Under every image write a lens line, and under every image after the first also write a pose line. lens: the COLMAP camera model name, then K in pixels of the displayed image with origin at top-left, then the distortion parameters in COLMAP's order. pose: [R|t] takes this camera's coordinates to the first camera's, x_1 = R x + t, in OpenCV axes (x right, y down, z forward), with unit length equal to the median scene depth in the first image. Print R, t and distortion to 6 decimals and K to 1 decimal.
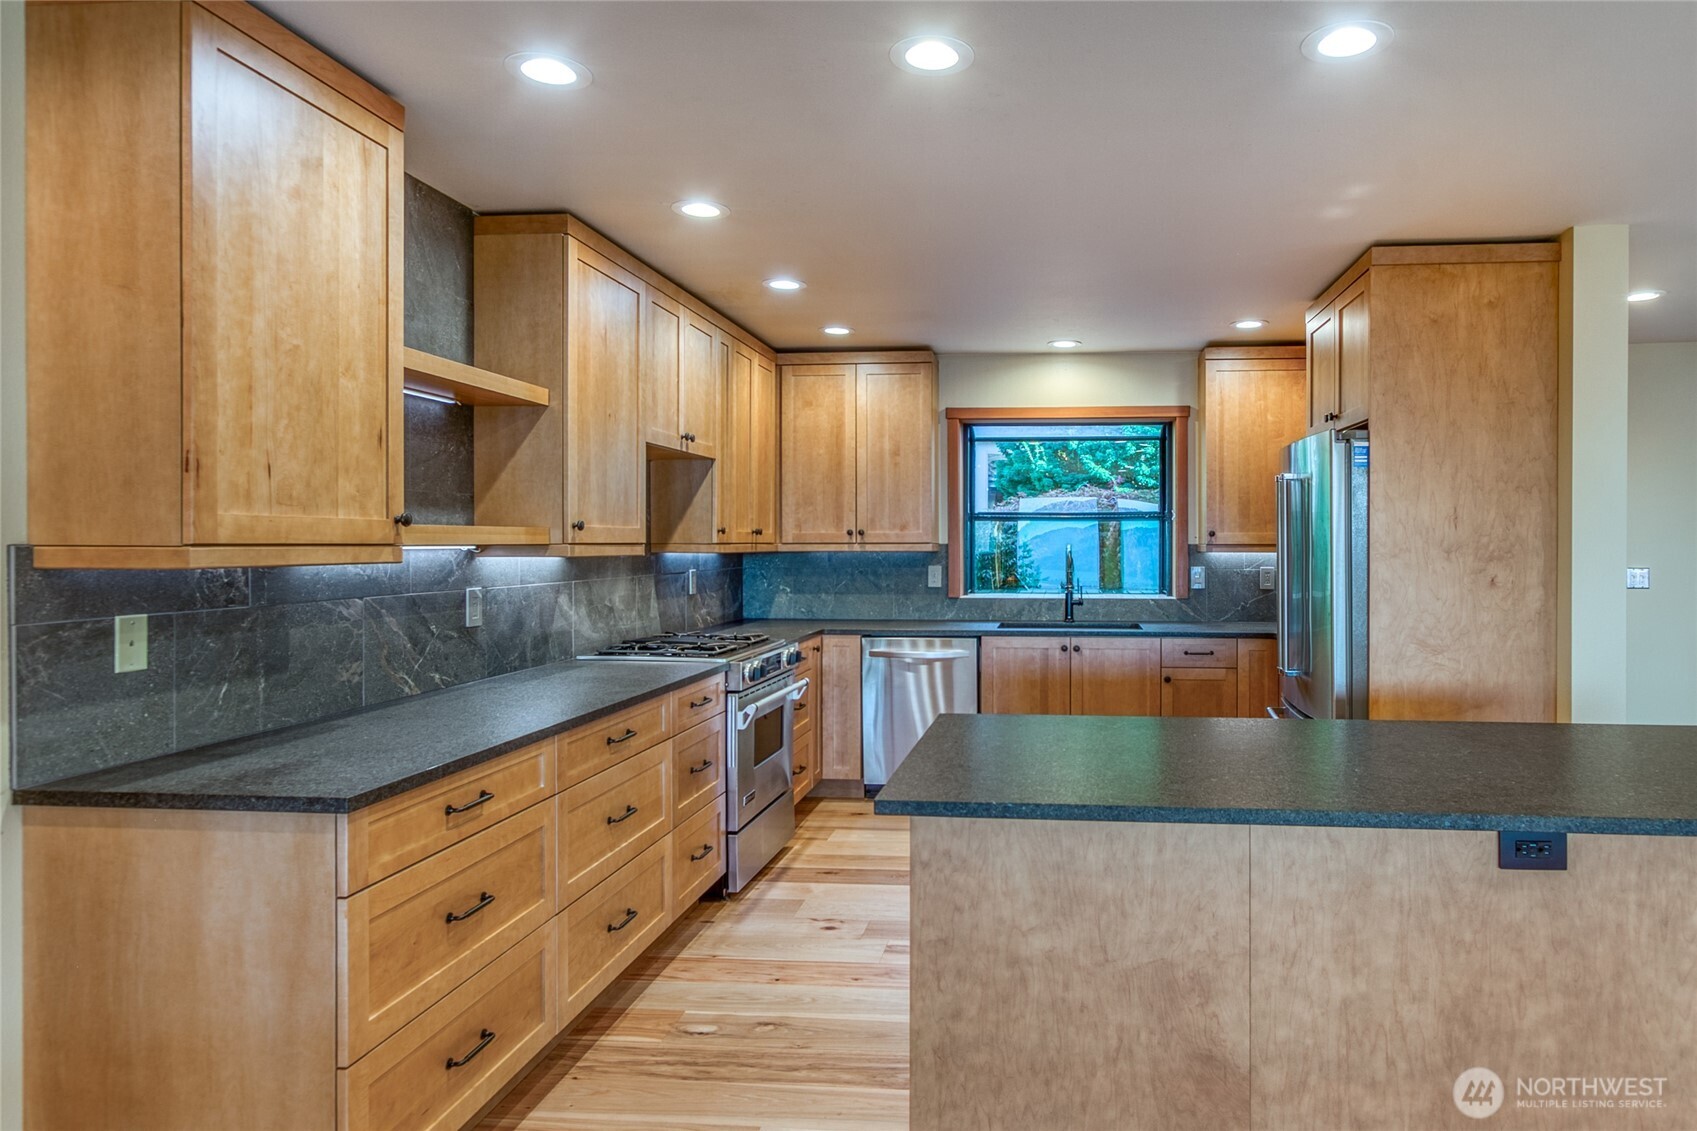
lens RADIAL K [[930.7, 0, 858.7], [0, 930.7, 507.9], [0, 0, 1]] dist [-0.004977, -0.000363]
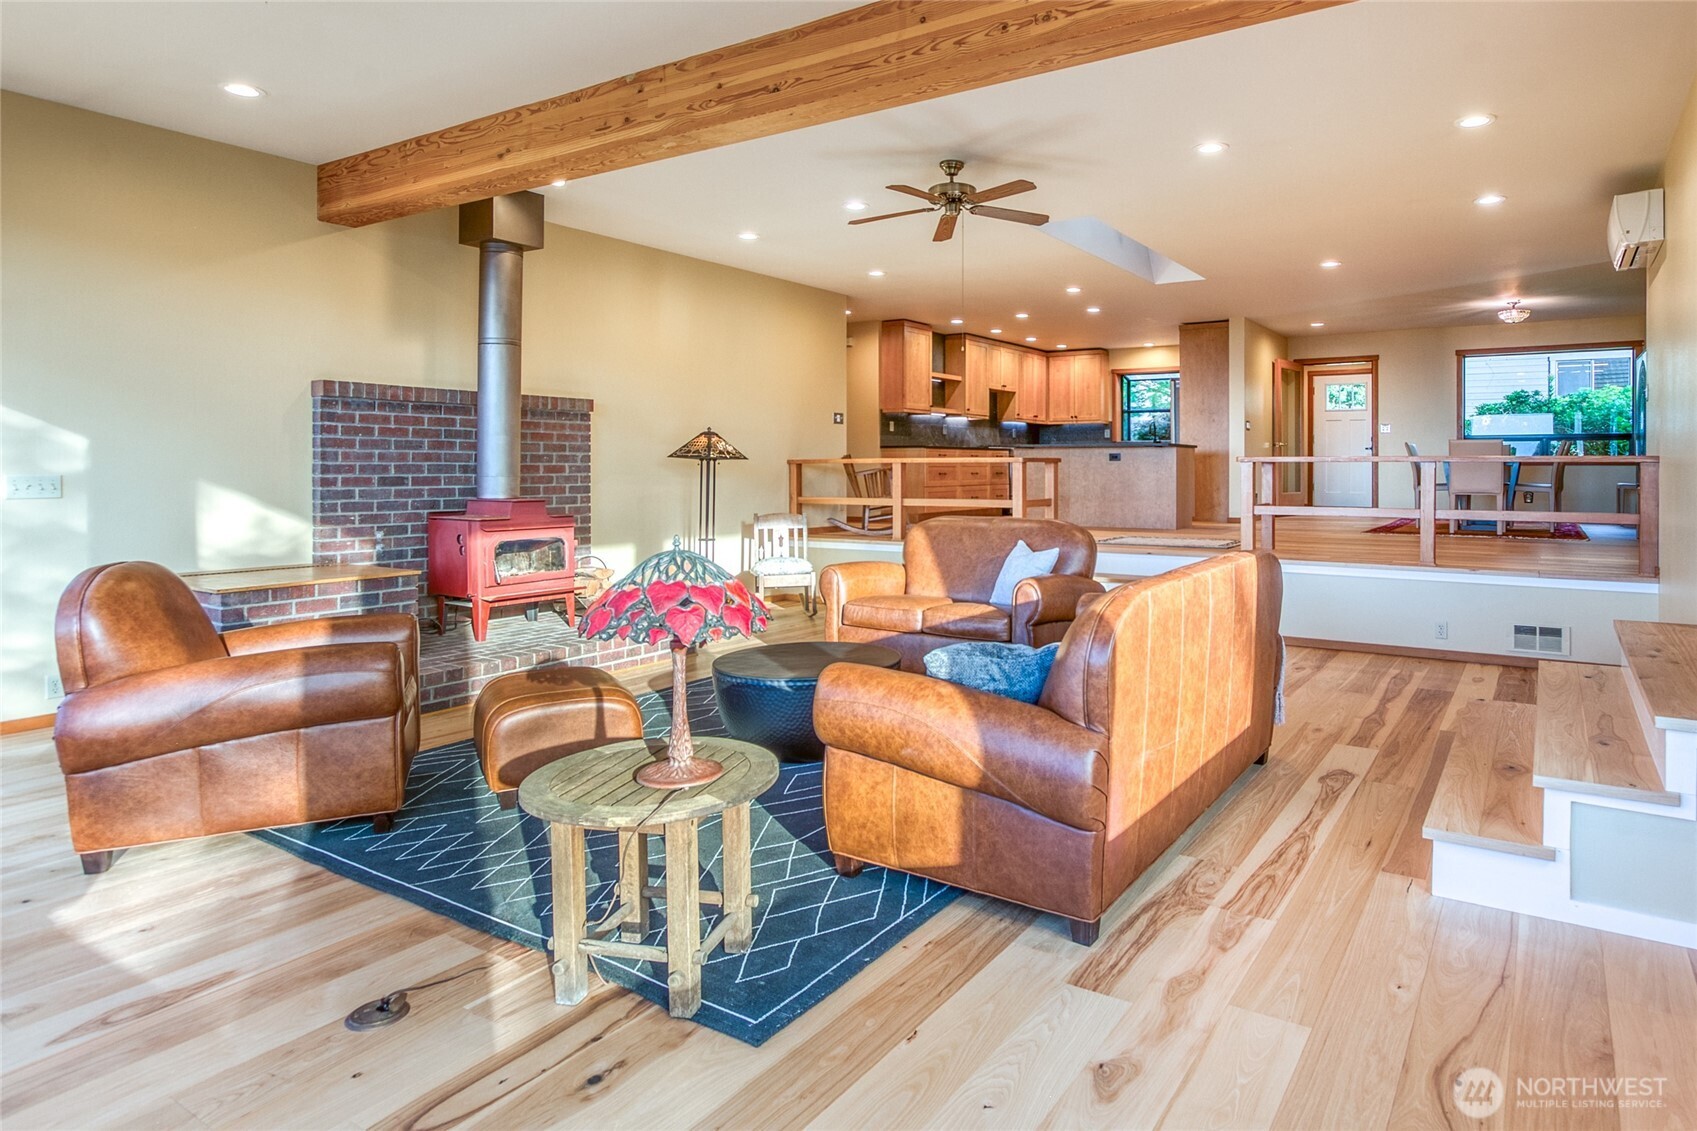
lens RADIAL K [[1031.6, 0, 849.6], [0, 1031.6, 562.5], [0, 0, 1]] dist [-0.002785, -0.000034]
pose [[0.876161, 0.045387, -0.479877, 1.262680], [0.007926, 0.994066, 0.108491, 0.166106], [0.481954, -0.098859, 0.870602, -2.856647]]
